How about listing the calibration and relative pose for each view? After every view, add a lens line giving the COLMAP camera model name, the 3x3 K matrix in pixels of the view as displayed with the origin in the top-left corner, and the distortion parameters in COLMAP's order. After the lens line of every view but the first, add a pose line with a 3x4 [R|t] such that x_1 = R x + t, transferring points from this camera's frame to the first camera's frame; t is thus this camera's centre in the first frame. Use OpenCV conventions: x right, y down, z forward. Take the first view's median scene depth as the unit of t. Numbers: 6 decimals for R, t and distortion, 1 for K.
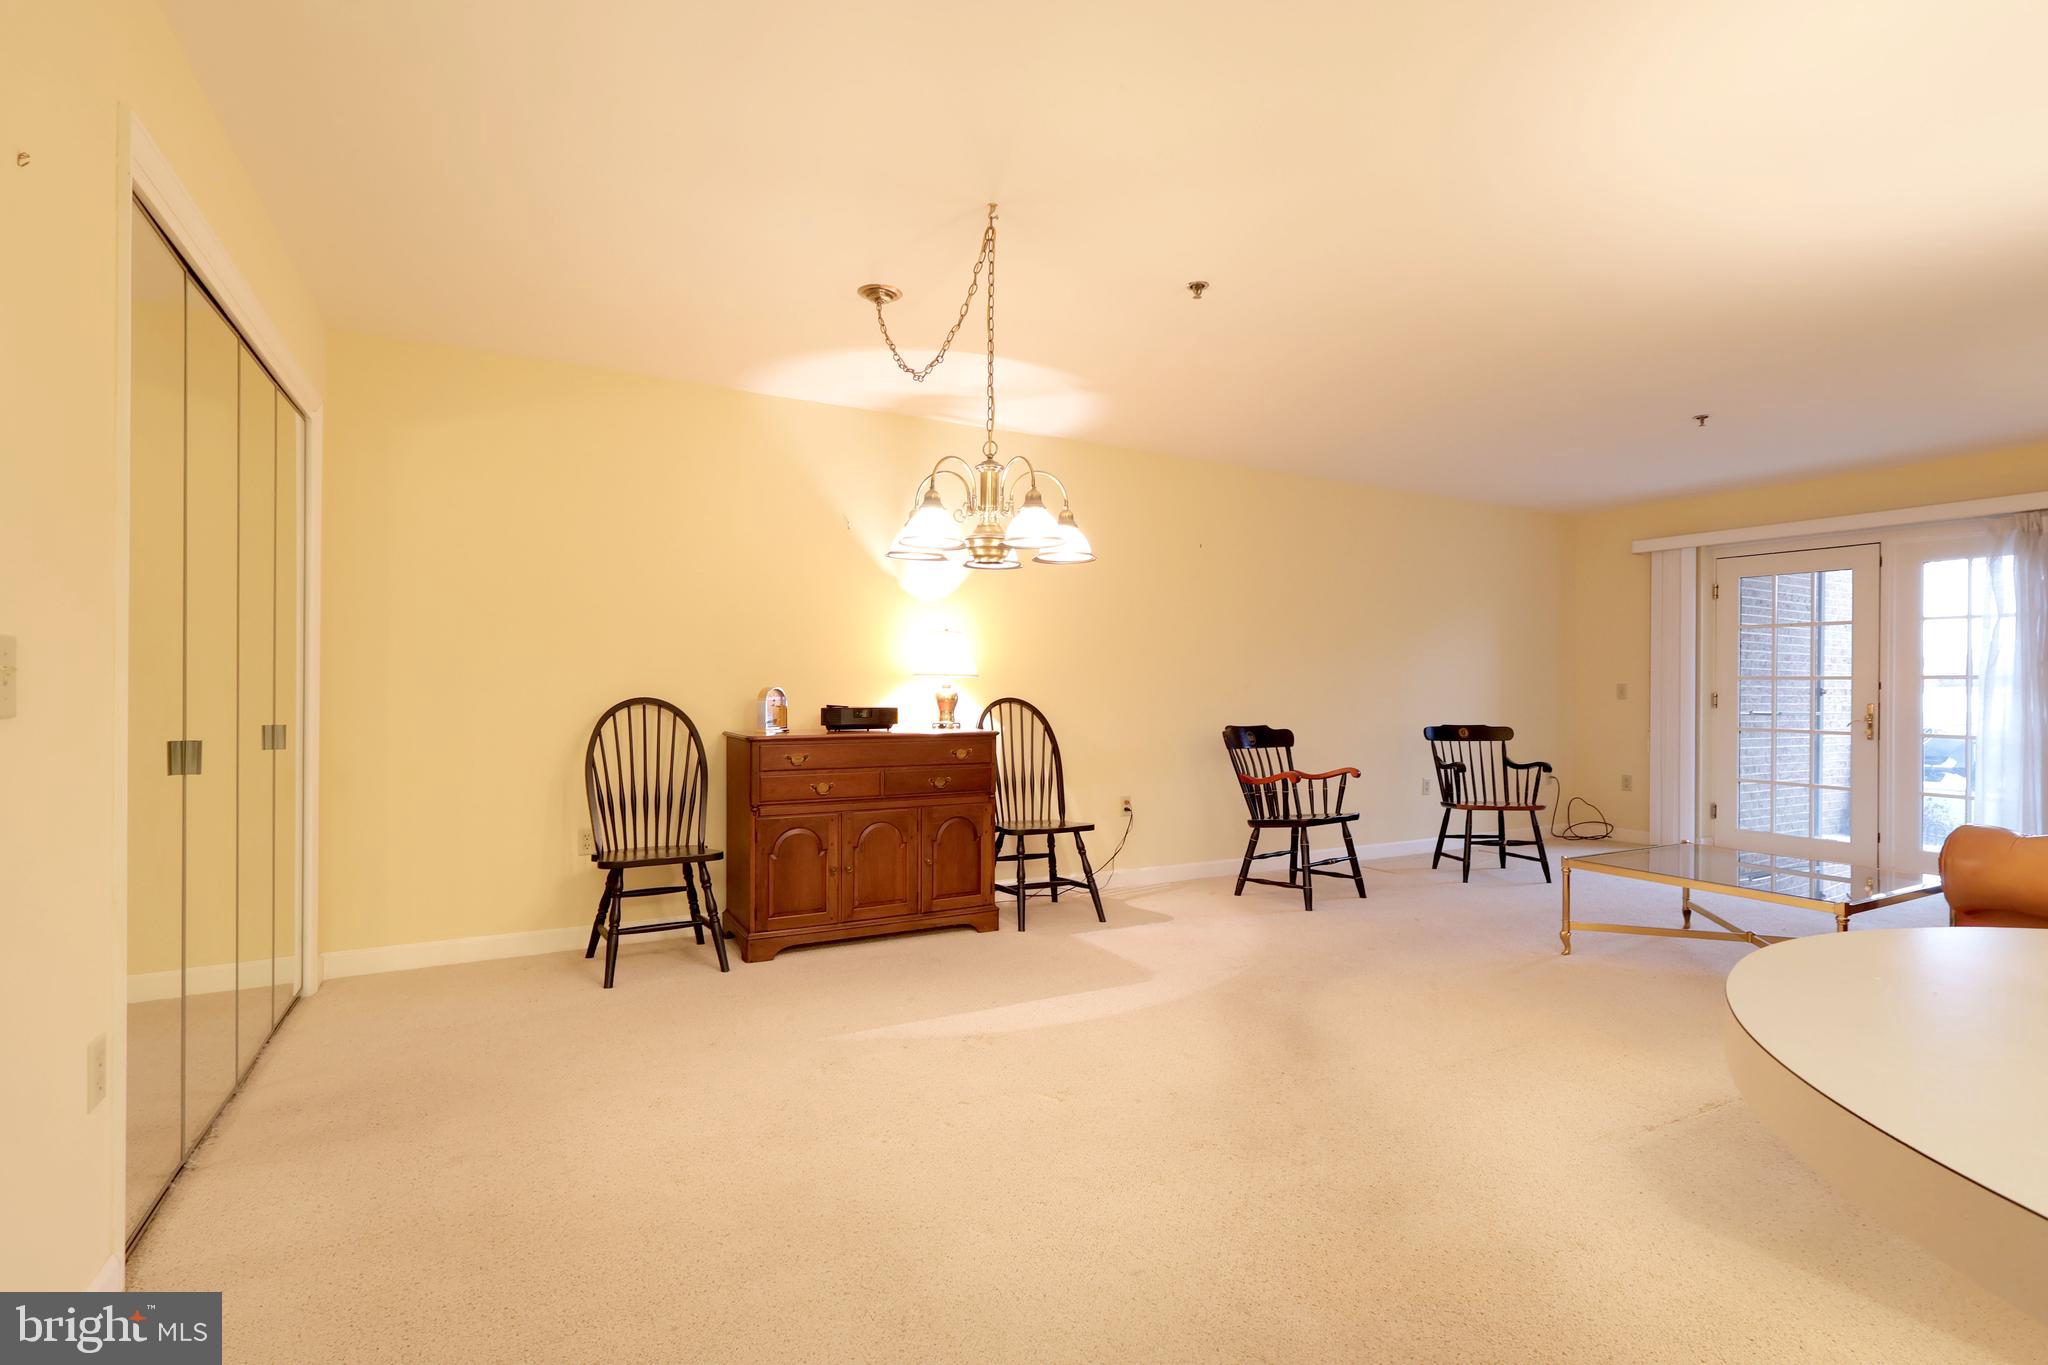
lens RADIAL K [[959.3, 0, 1028.6], [0, 959.3, 685.4], [0, 0, 1]] dist [-0.001337, 0.001932]
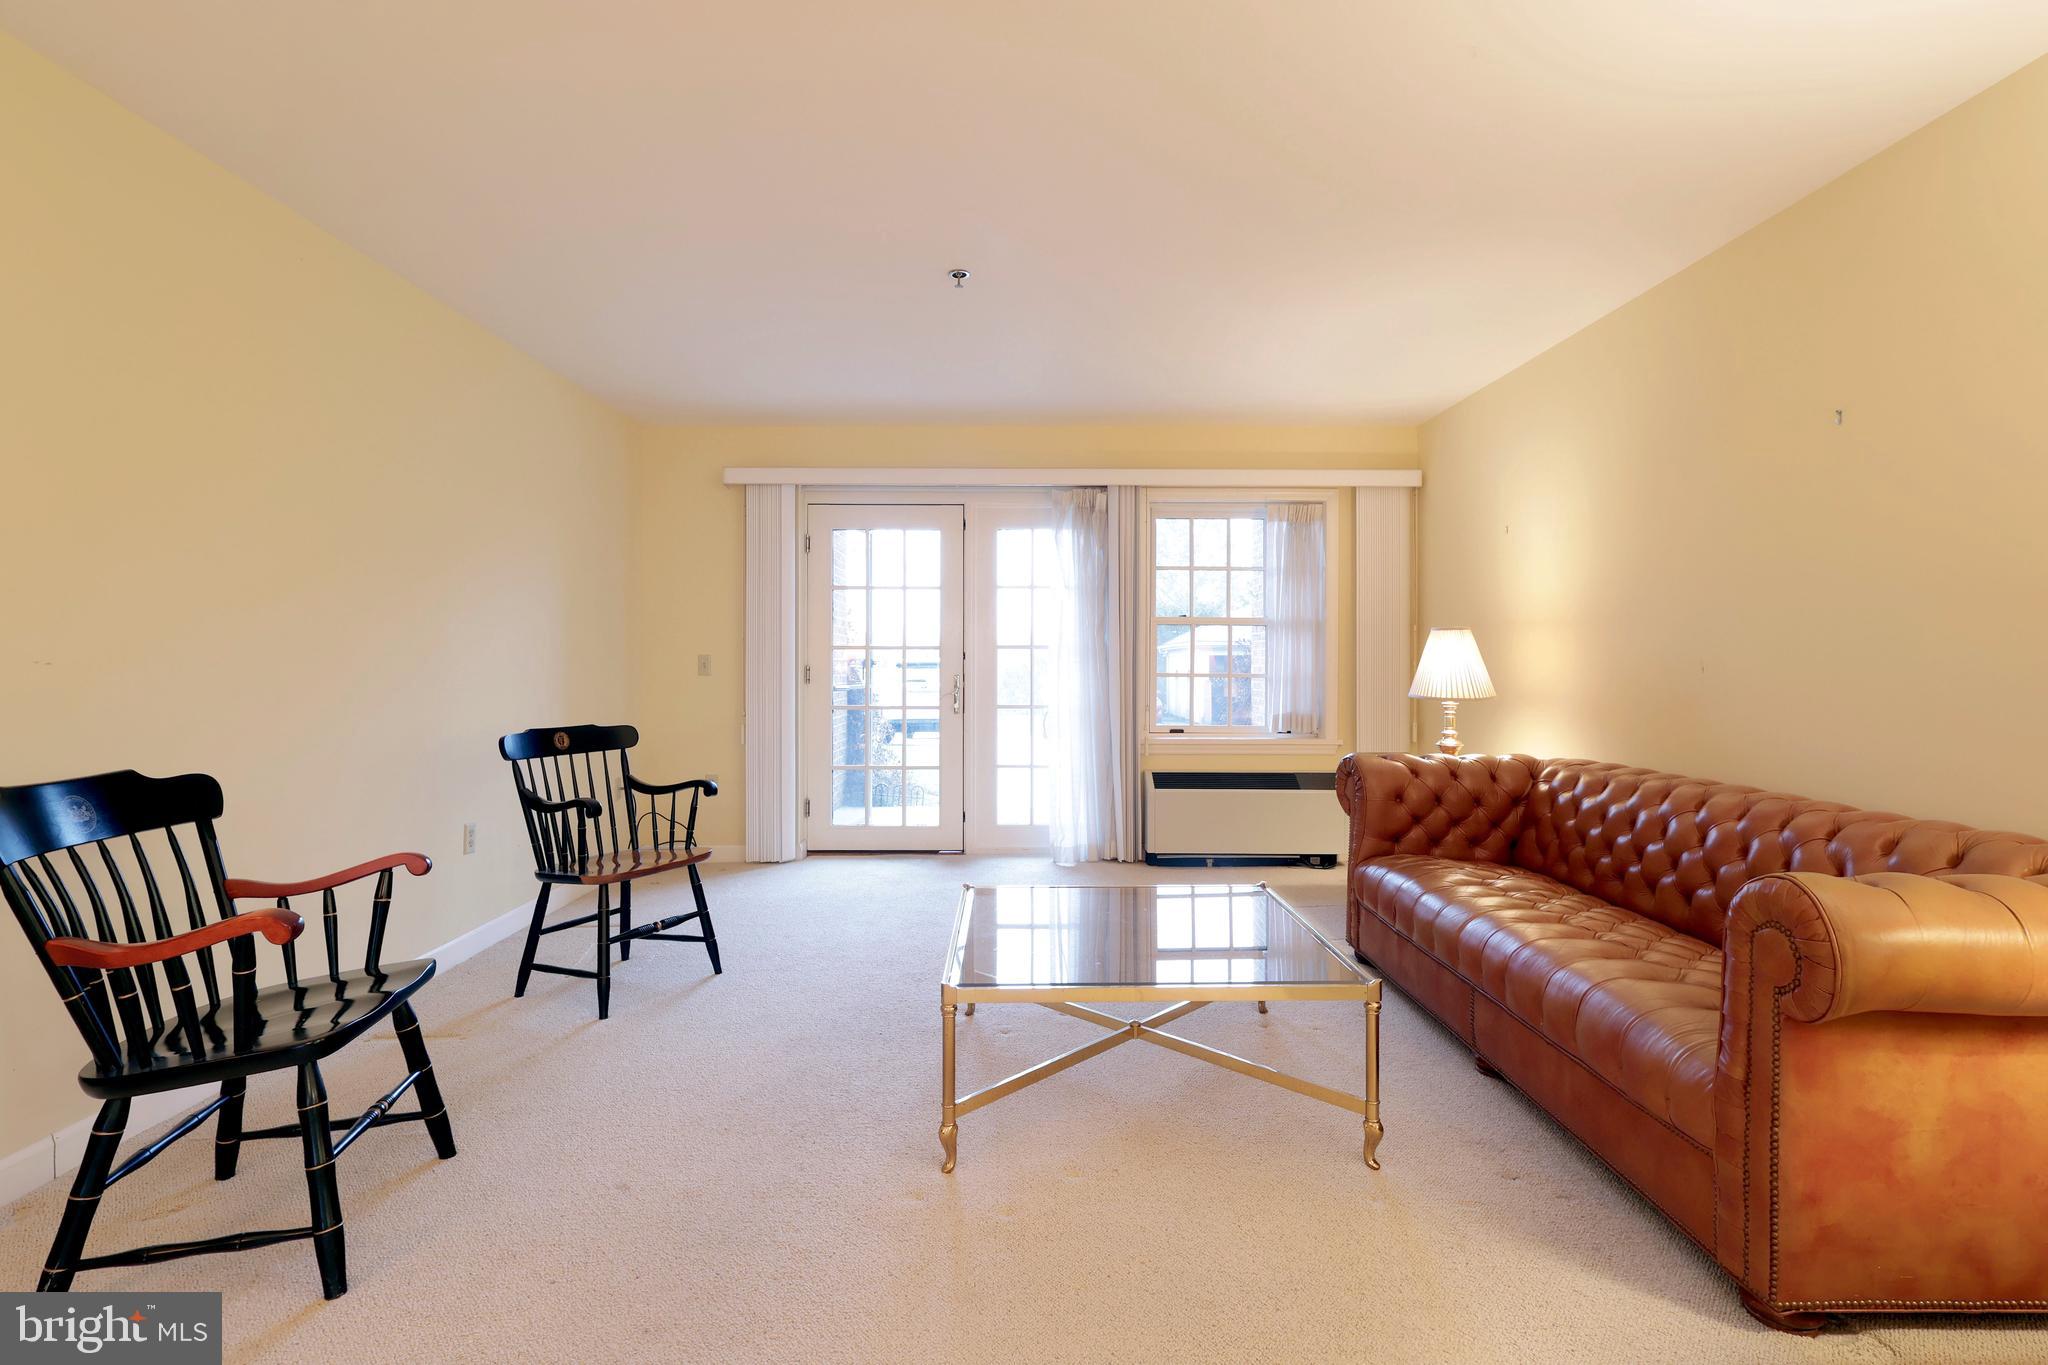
lens RADIAL K [[959.3, 0, 1032.0], [0, 959.3, 657.0], [0, 0, 1]] dist [-0.001337, 0.001932]
pose [[0.470982, -0.005187, 0.882127, 0.110258], [0.003866, 0.999985, 0.003816, -0.002322], [-0.882134, 0.001613, 0.470995, 0.661108]]
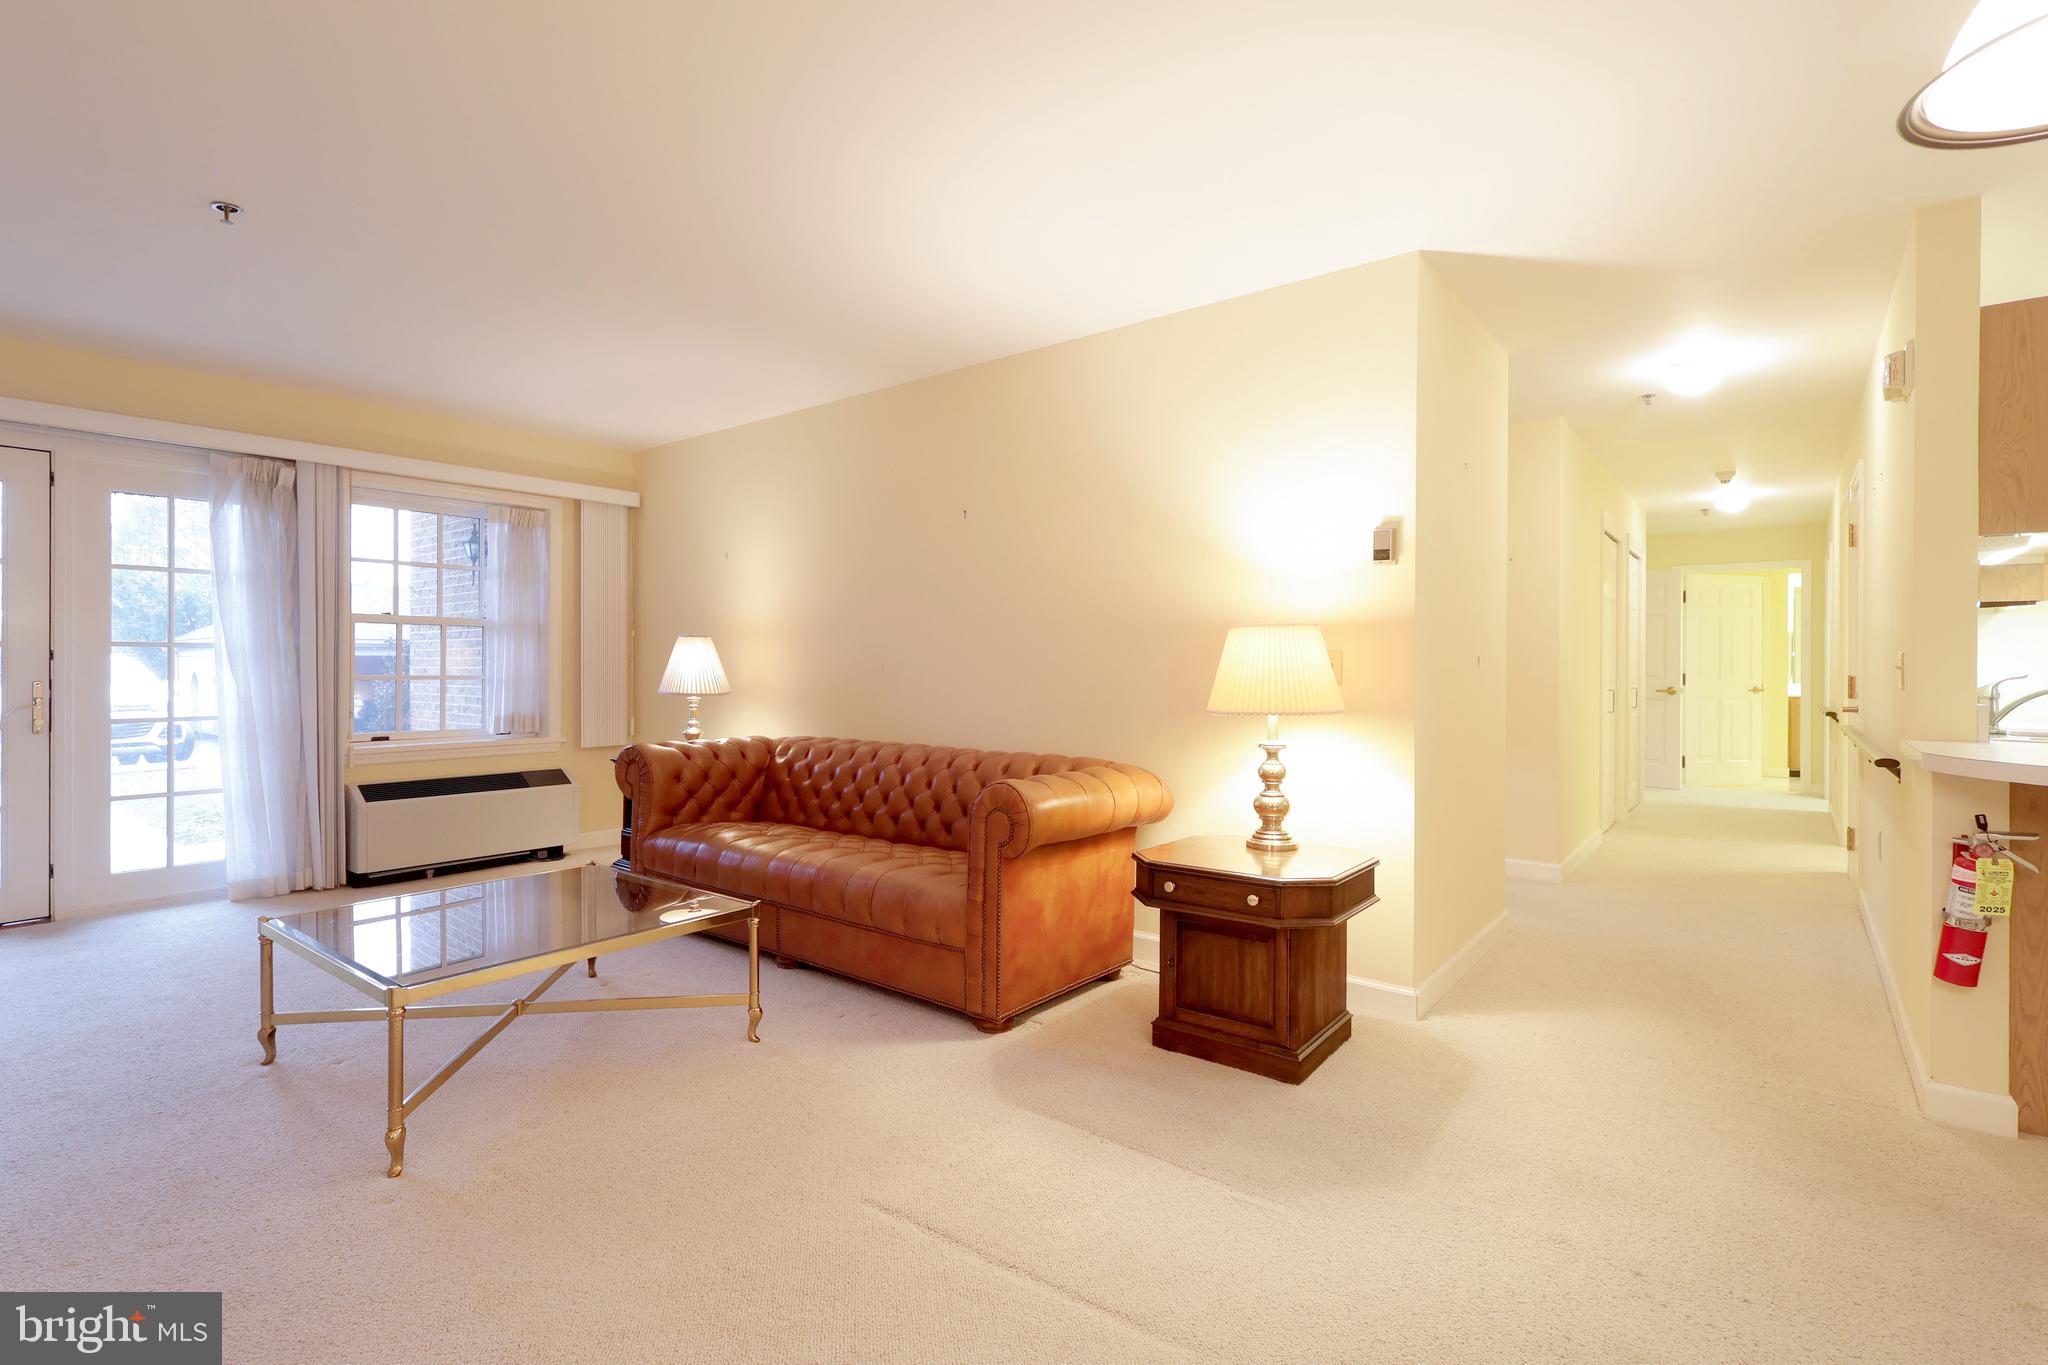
lens RADIAL K [[959.3, 0, 1014.8], [0, 959.3, 658.4], [0, 0, 1]] dist [-0.001337, 0.001932]
pose [[-0.386733, -0.005208, 0.922177, -0.047959], [-0.005160, 0.999981, 0.003484, -0.004098], [-0.922177, -0.003411, -0.386753, 0.829688]]
